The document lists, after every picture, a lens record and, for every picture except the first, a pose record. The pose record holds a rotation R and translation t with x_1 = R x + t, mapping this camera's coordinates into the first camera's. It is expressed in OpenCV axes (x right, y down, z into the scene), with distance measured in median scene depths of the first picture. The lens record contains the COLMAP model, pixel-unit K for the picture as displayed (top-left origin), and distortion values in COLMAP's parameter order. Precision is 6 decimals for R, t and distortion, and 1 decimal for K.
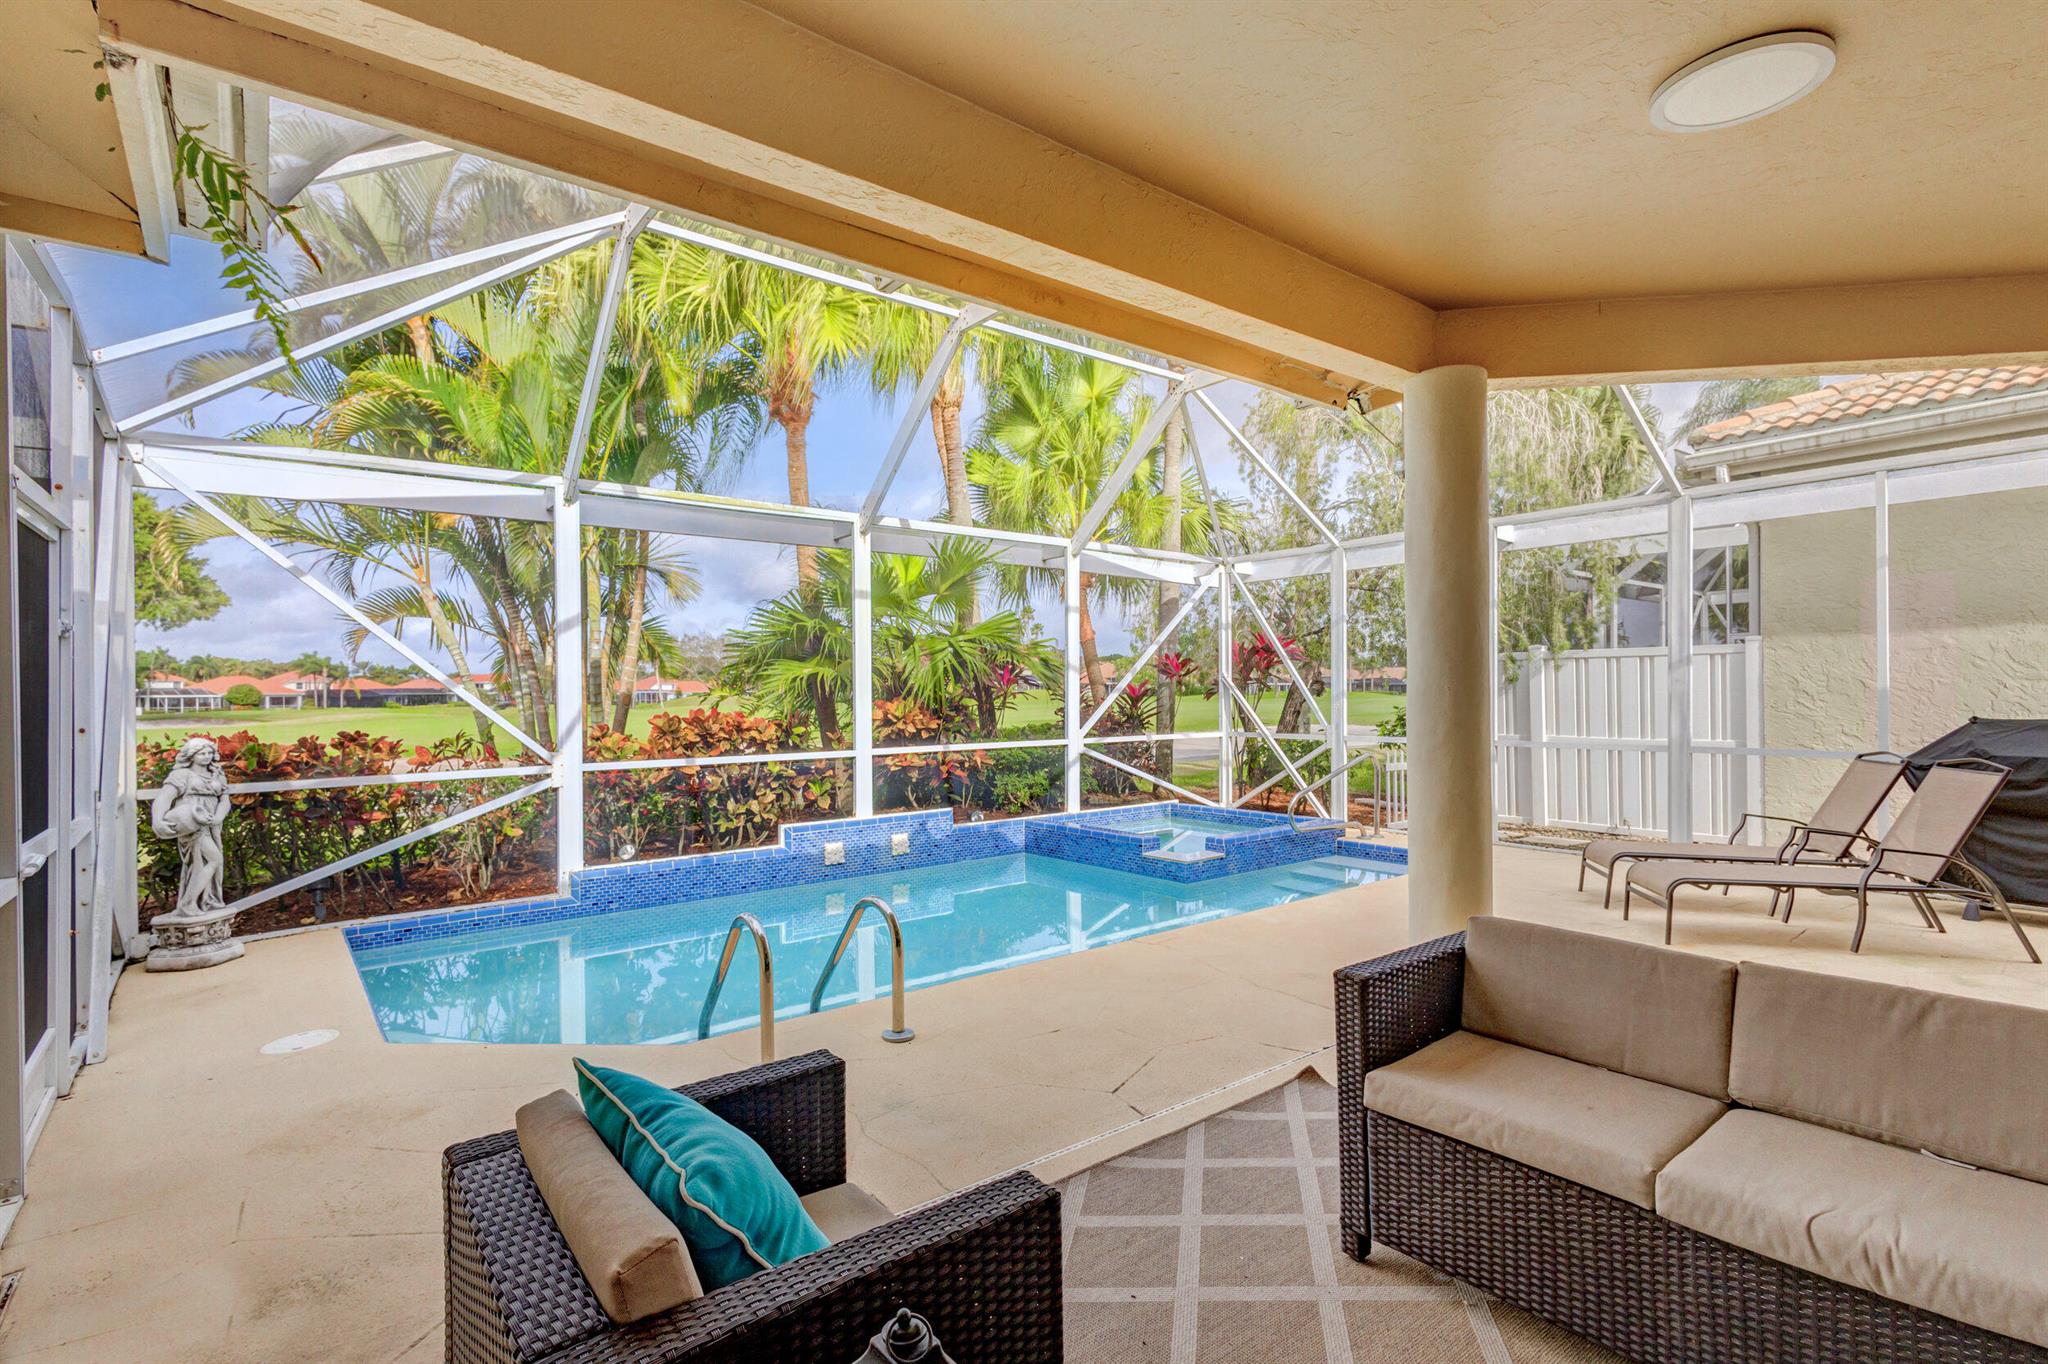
lens RADIAL K [[964.9, 0, 1028.4], [0, 964.9, 694.6], [0, 0, 1]] dist [-0.002320, -0.002145]
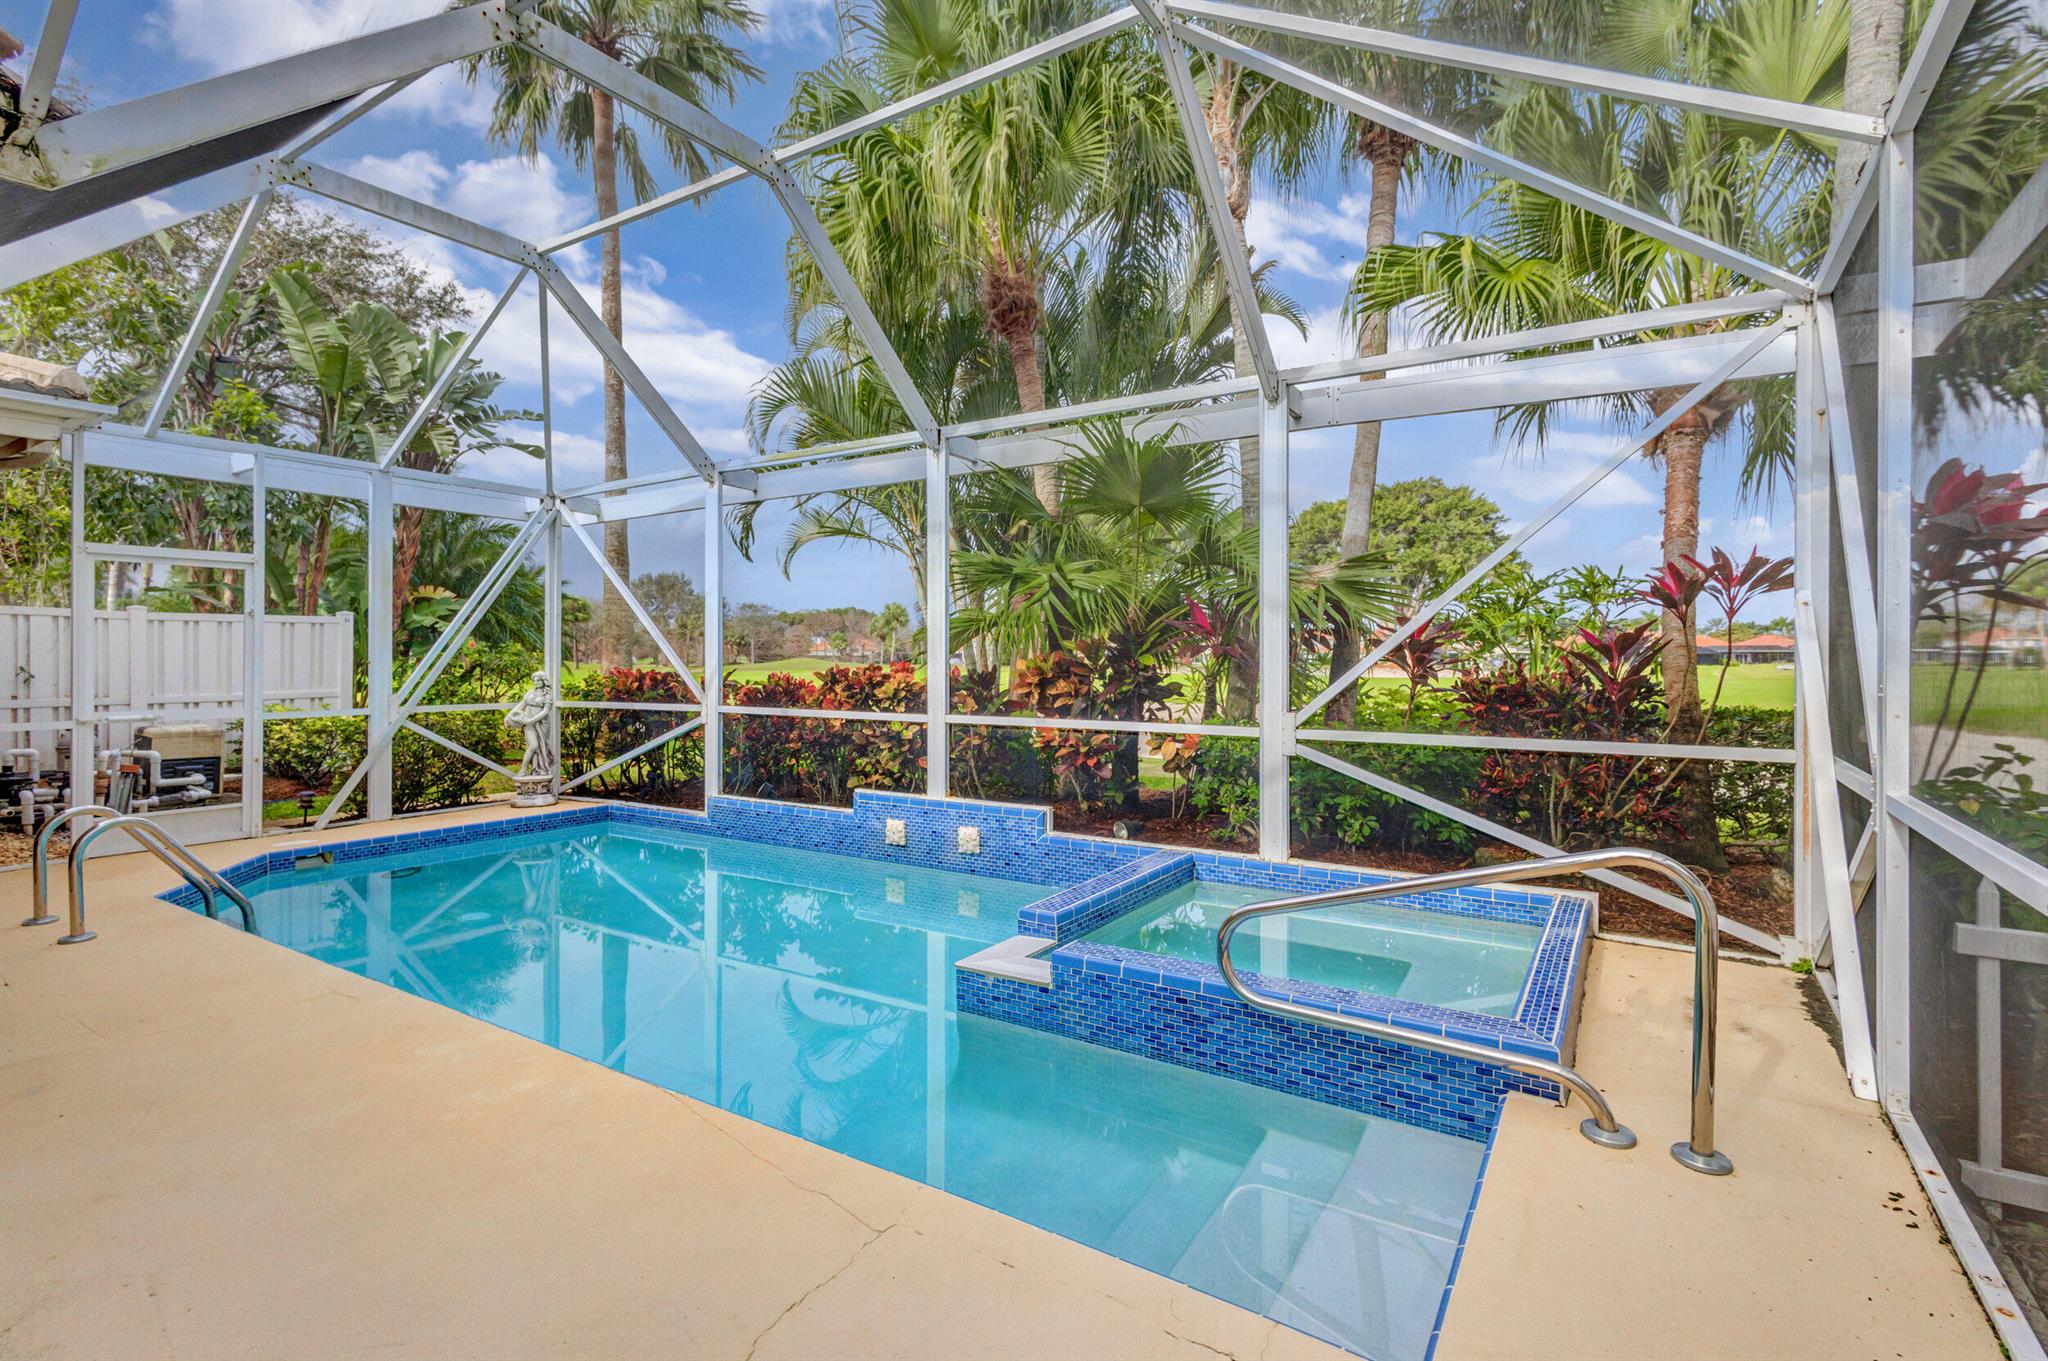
lens RADIAL K [[956.7, 0, 1031.1], [0, 956.7, 659.0], [0, 0, 1]] dist [0.007262, -0.000884]
pose [[0.321619, 0.013297, -0.946776, 0.619746], [-0.007596, 0.999905, 0.011463, -0.001133], [0.946839, 0.003505, 0.321689, 0.802886]]
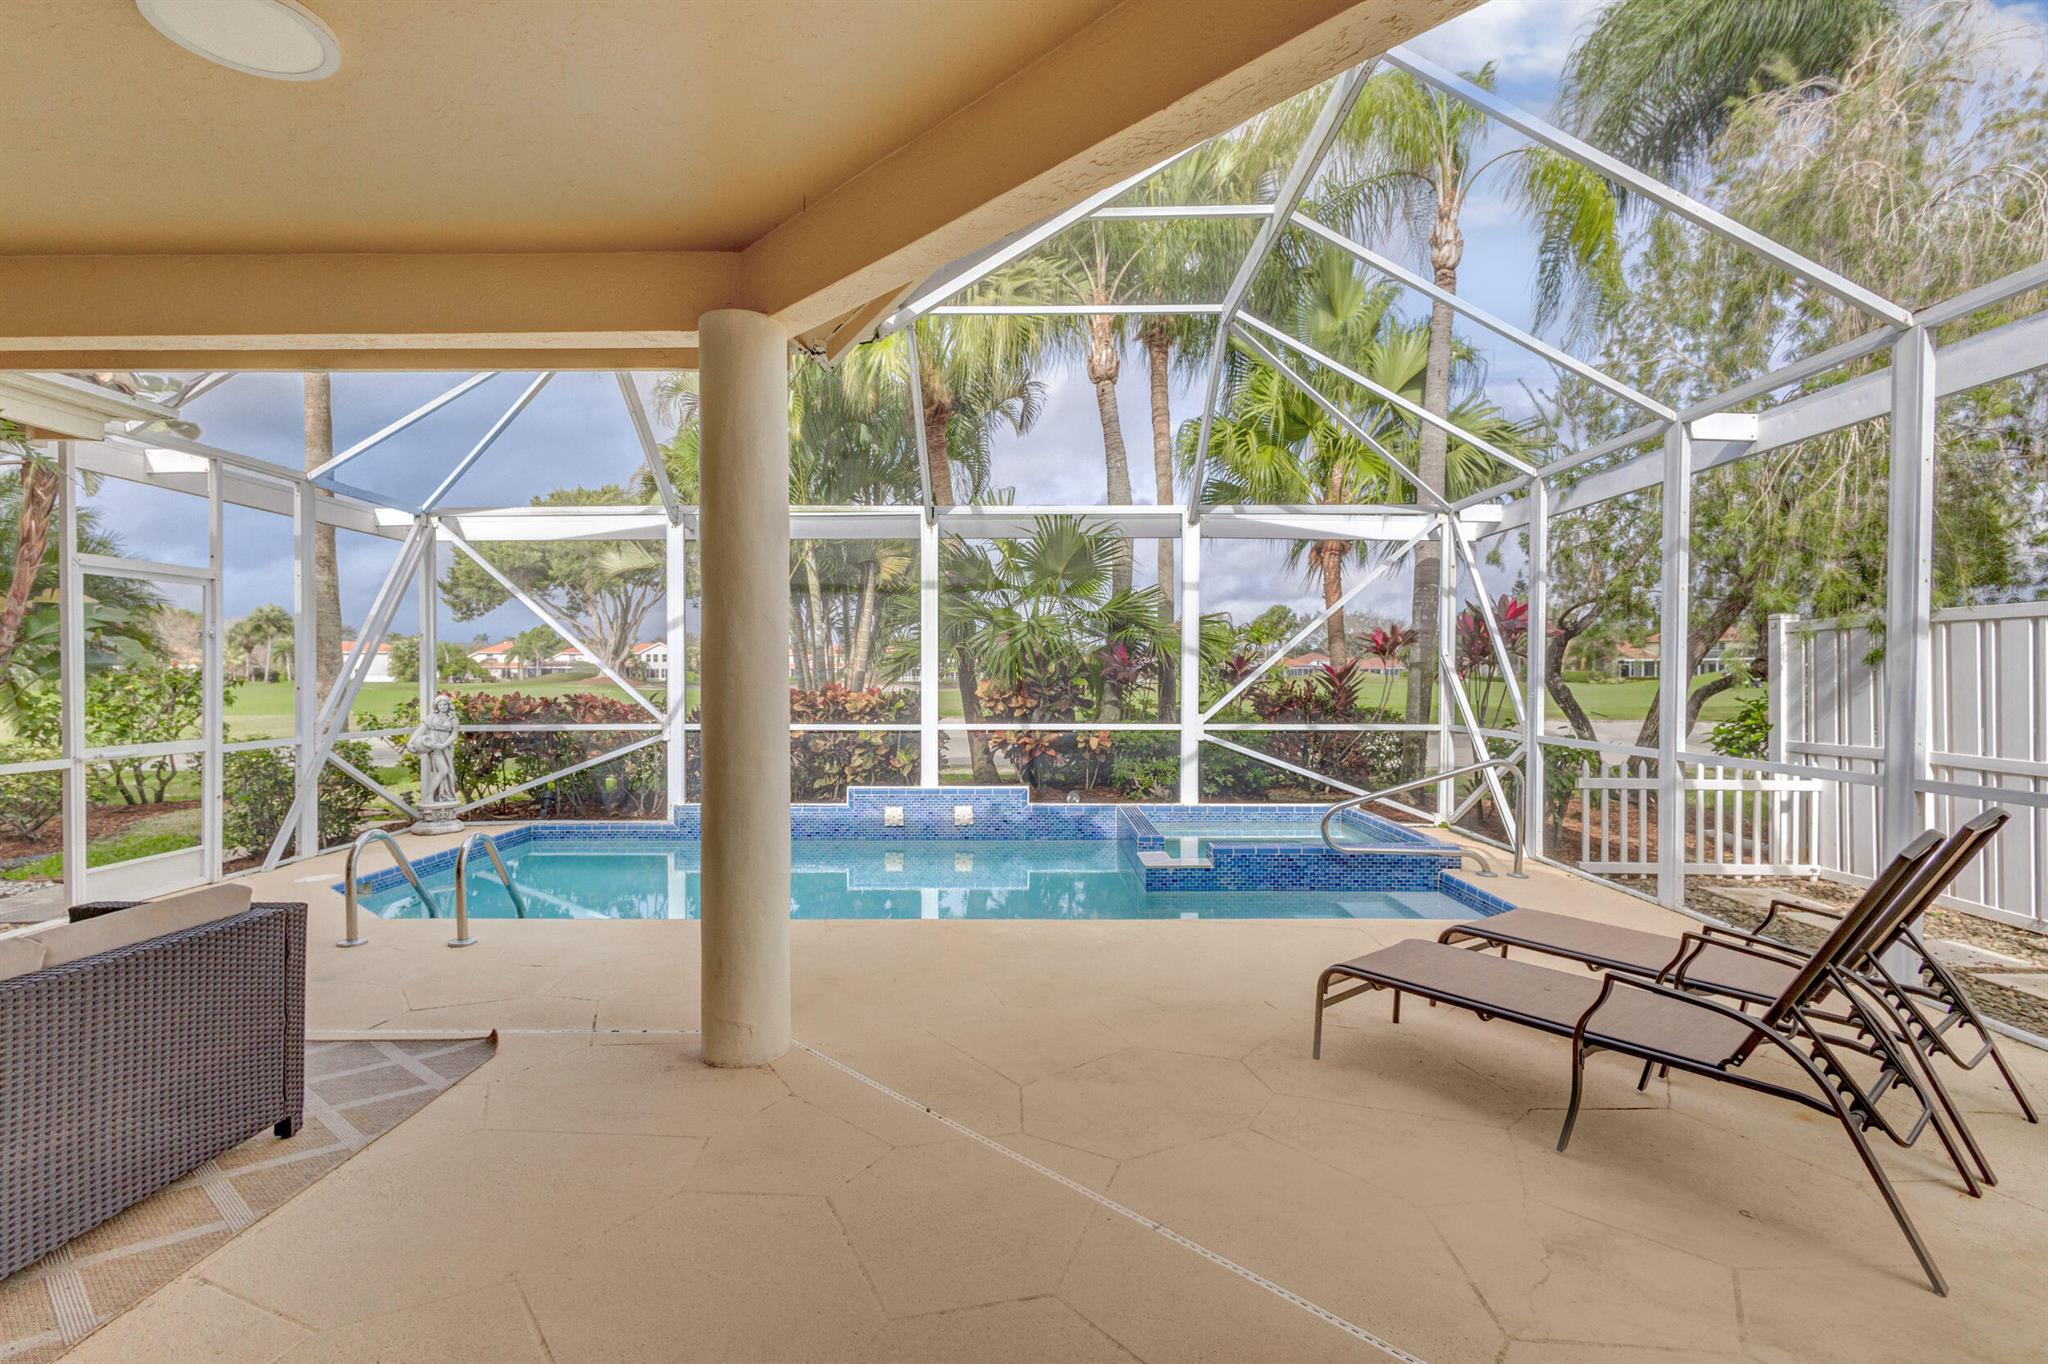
lens RADIAL K [[953.9, 0, 1021.4], [0, 953.9, 687.3], [0, 0, 1]] dist [0.004606, 0.000637]
pose [[0.776174, 0.021816, -0.630141, 0.576832], [-0.011540, 0.999725, 0.020396, -0.007817], [0.630413, -0.008559, 0.776213, 0.229715]]
